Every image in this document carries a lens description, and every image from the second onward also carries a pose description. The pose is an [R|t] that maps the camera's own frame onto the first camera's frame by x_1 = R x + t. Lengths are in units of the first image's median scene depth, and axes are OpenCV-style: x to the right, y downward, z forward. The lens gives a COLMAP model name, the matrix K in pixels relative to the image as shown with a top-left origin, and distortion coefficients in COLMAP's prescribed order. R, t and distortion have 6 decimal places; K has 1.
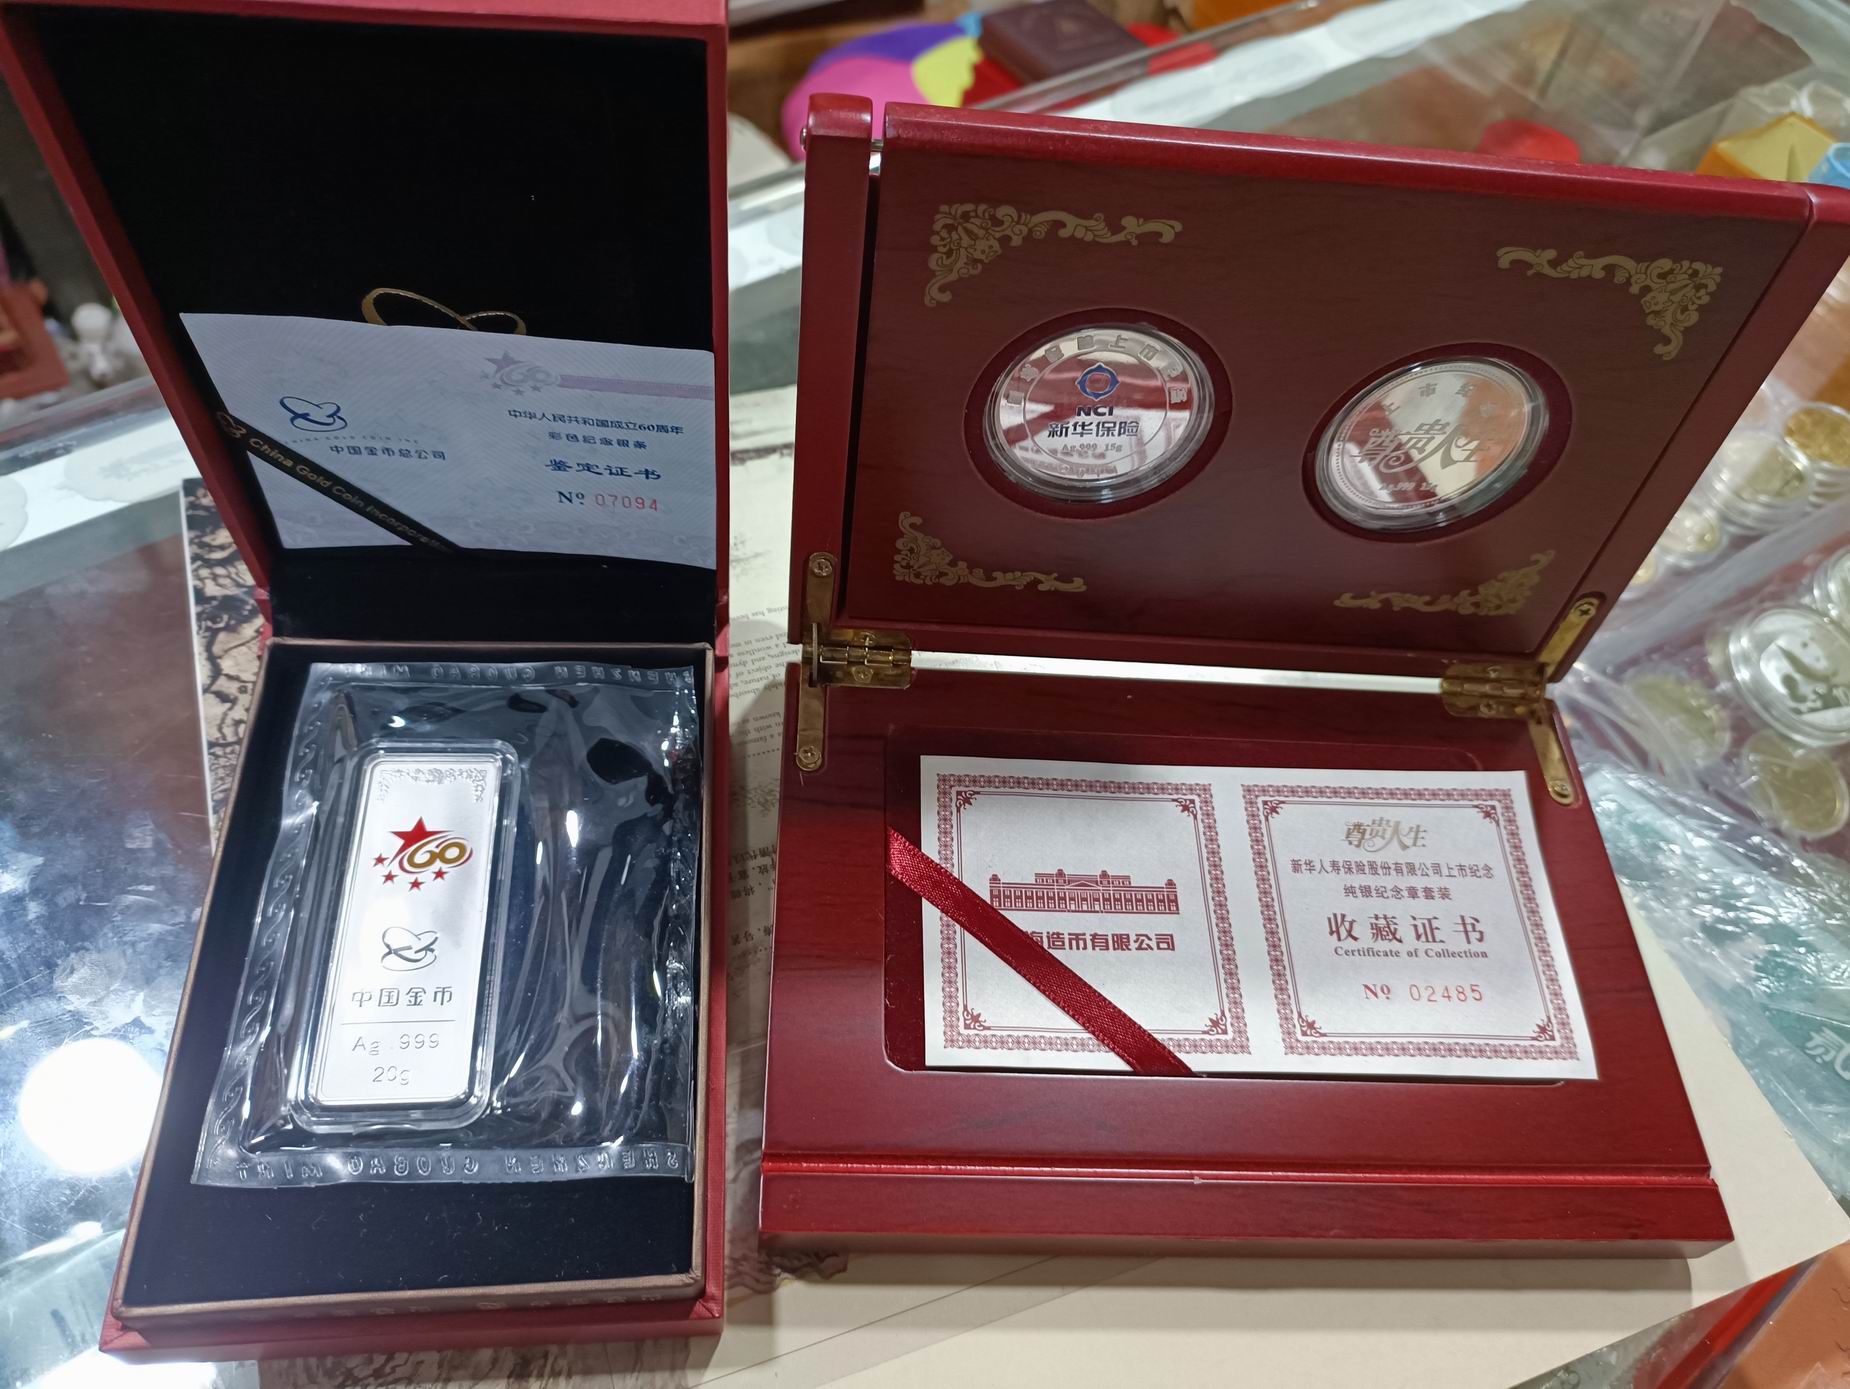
lens RADIAL K [[1428.9, 0, 925.0], [0, 1428.9, 694.5], [0, 0, 1]] dist [0.070857, -0.131632]
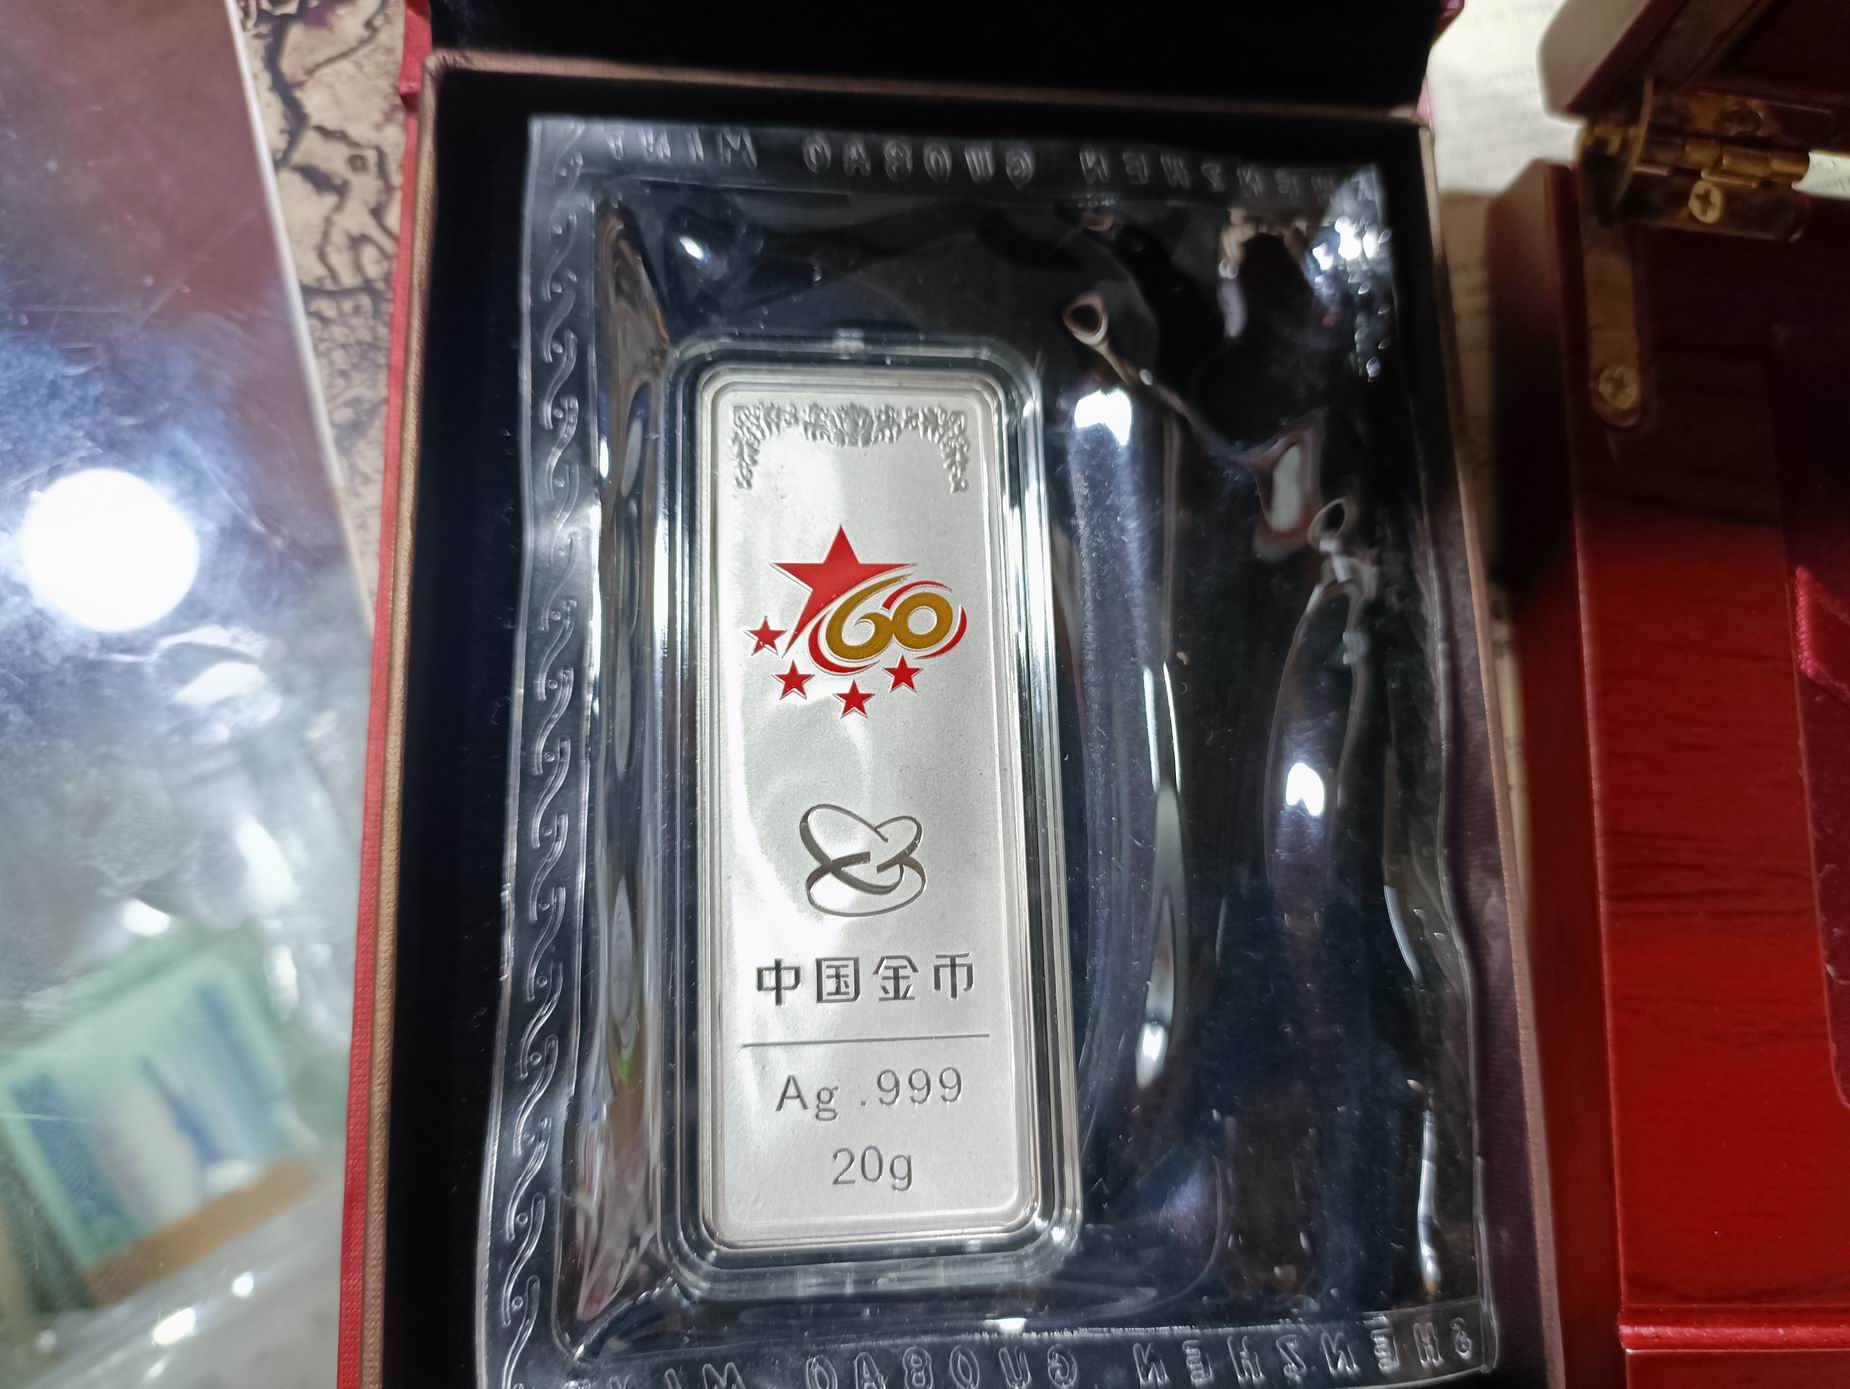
lens RADIAL K [[1462.5, 0, 925.0], [0, 1462.5, 694.5], [0, 0, 1]] dist [-0.001042, -0.056591]
pose [[0.998798, 0.047937, 0.010187, -0.293526], [-0.048160, 0.921614, 0.385108, -0.034966], [0.009072, -0.385136, 0.922815, 0.517218]]
